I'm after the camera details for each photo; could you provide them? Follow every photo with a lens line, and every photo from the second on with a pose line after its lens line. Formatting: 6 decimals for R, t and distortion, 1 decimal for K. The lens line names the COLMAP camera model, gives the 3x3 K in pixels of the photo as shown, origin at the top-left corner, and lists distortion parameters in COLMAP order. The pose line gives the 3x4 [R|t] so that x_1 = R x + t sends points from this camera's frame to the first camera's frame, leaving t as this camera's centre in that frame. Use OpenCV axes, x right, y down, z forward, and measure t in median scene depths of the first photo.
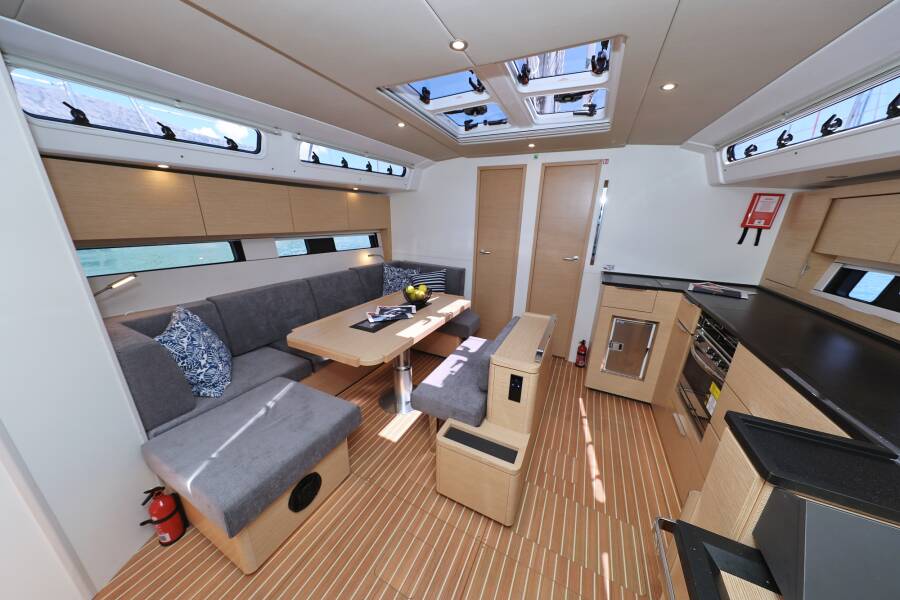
lens RADIAL K [[276.6, 0, 452.0], [0, 276.6, 303.1], [0, 0, 1]] dist [0.000831, 0.000086]
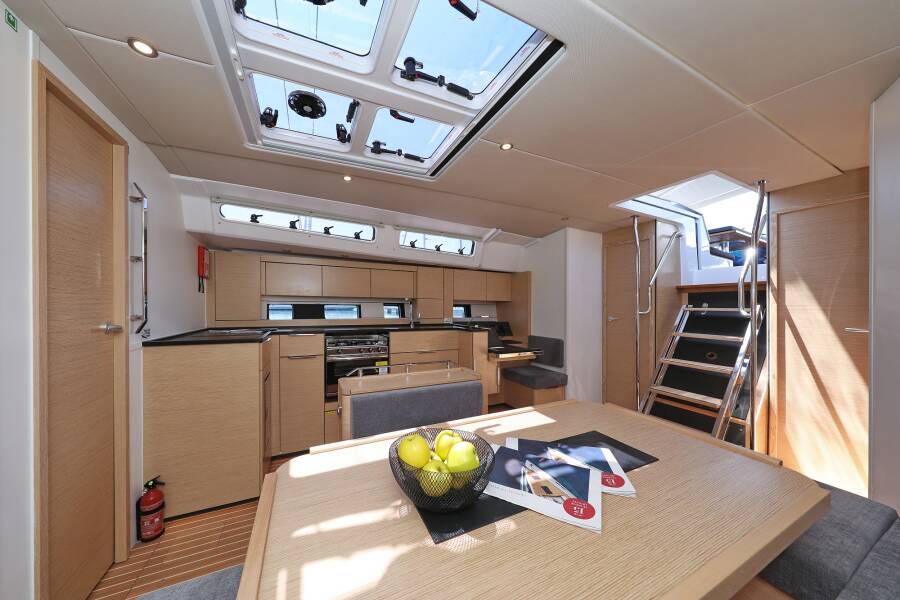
lens RADIAL K [[282.5, 0, 436.3], [0, 282.5, 308.2], [0, 0, 1]] dist [0.000290, 0.000019]
pose [[-0.773855, -0.030462, 0.632629, -0.363855], [0.164892, 0.954709, 0.247672, -0.316101], [-0.611522, 0.295977, -0.733784, 1.441621]]
